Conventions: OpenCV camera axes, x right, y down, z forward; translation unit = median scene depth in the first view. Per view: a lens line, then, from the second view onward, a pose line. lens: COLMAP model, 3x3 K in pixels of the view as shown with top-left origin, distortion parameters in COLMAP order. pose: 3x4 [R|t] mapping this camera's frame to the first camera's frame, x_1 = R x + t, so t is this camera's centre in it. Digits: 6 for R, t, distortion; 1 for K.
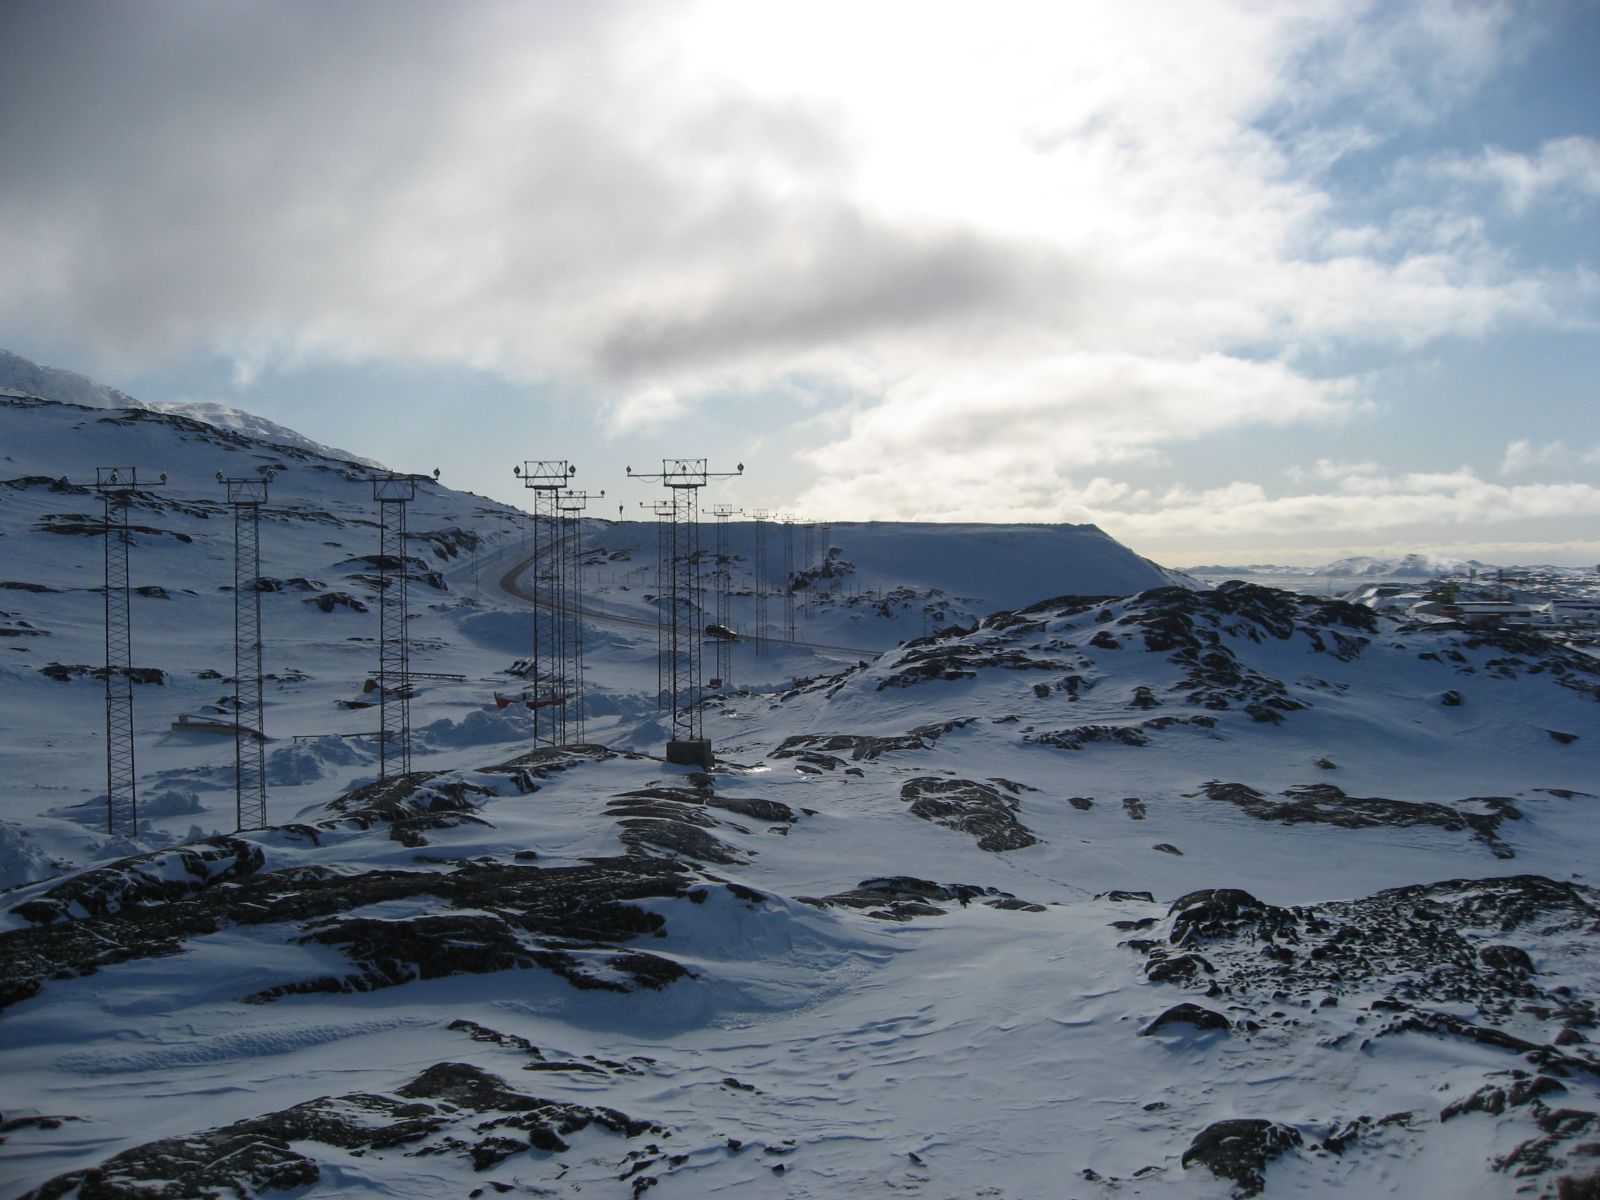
lens RADIAL K [[1659.2, 0, 786.4], [0, 1659.2, 612.1], [0, 0, 1]] dist [-0.151323, 0.132802]
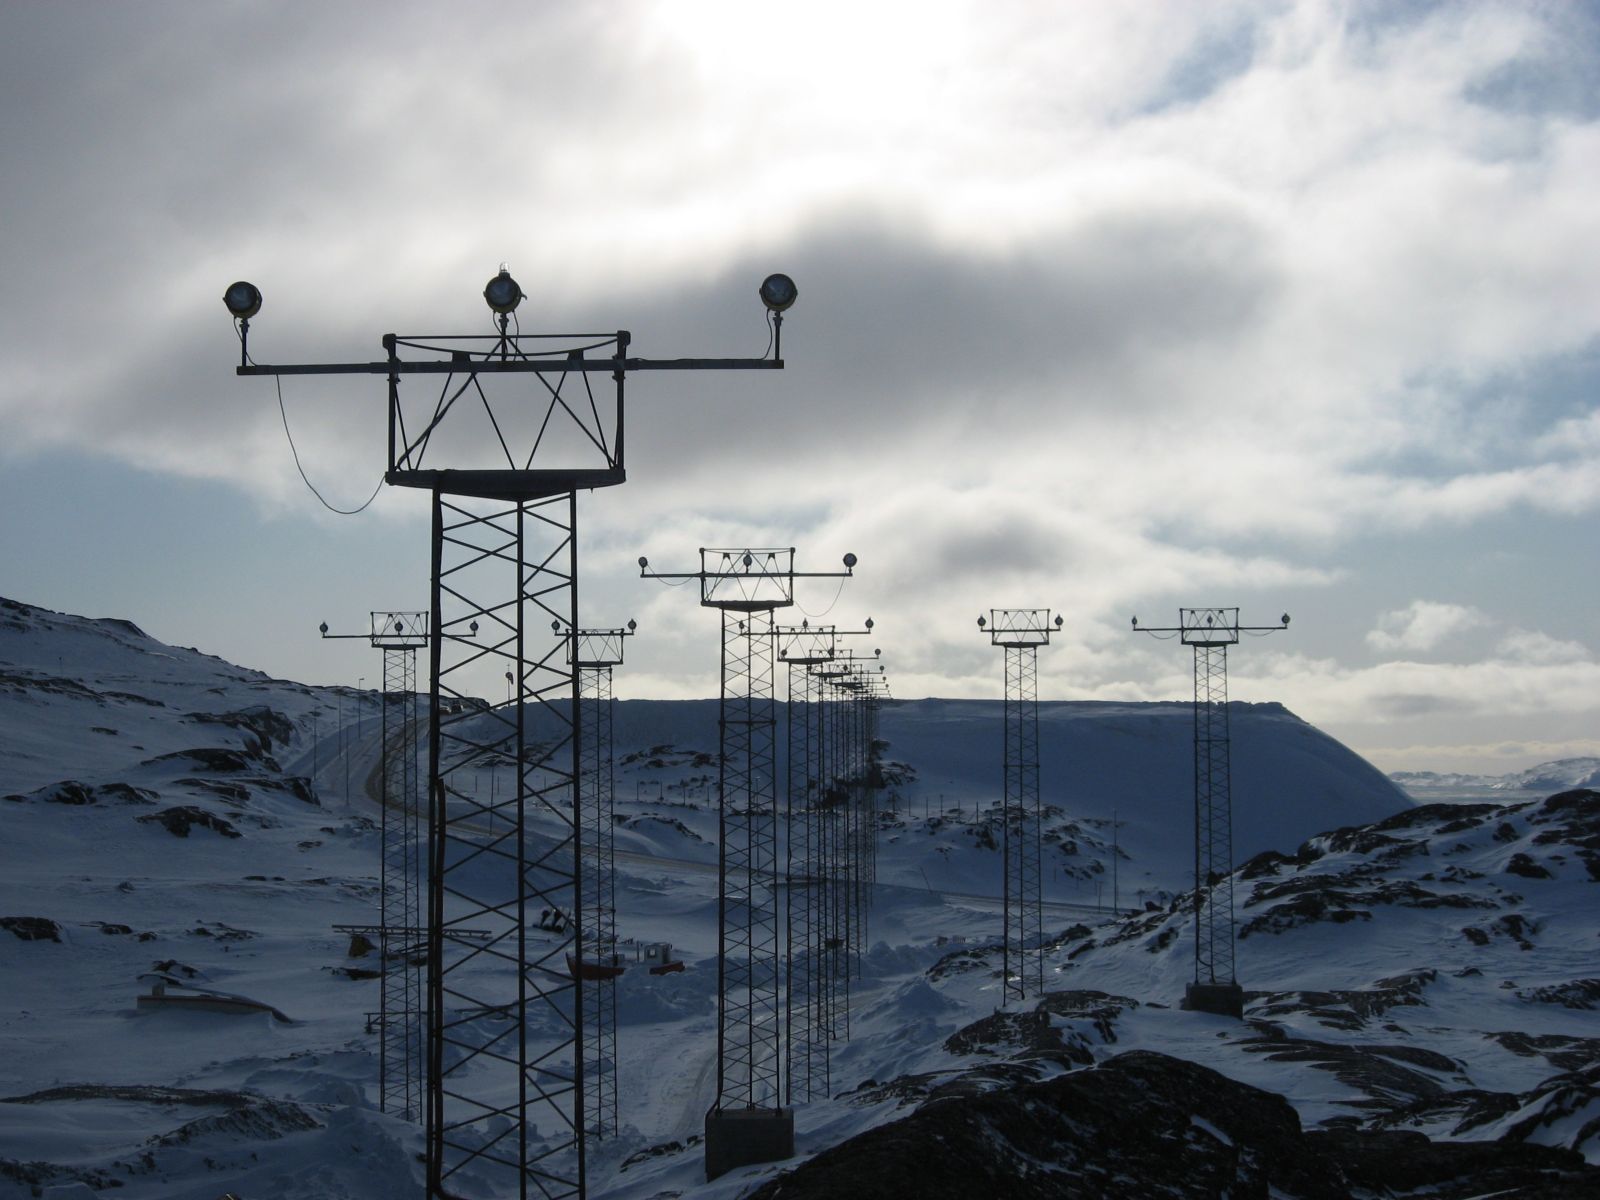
lens RADIAL K [[2808.9, 0, 800.0], [0, 2808.9, 600.0], [0, 0, 1]] dist [-0.152473, 0.120085]
pose [[0.997910, 0.003939, 0.064505, -0.153209], [0.001898, 0.995924, -0.090177, 0.008667], [-0.064597, 0.090111, 0.993835, -0.118870]]
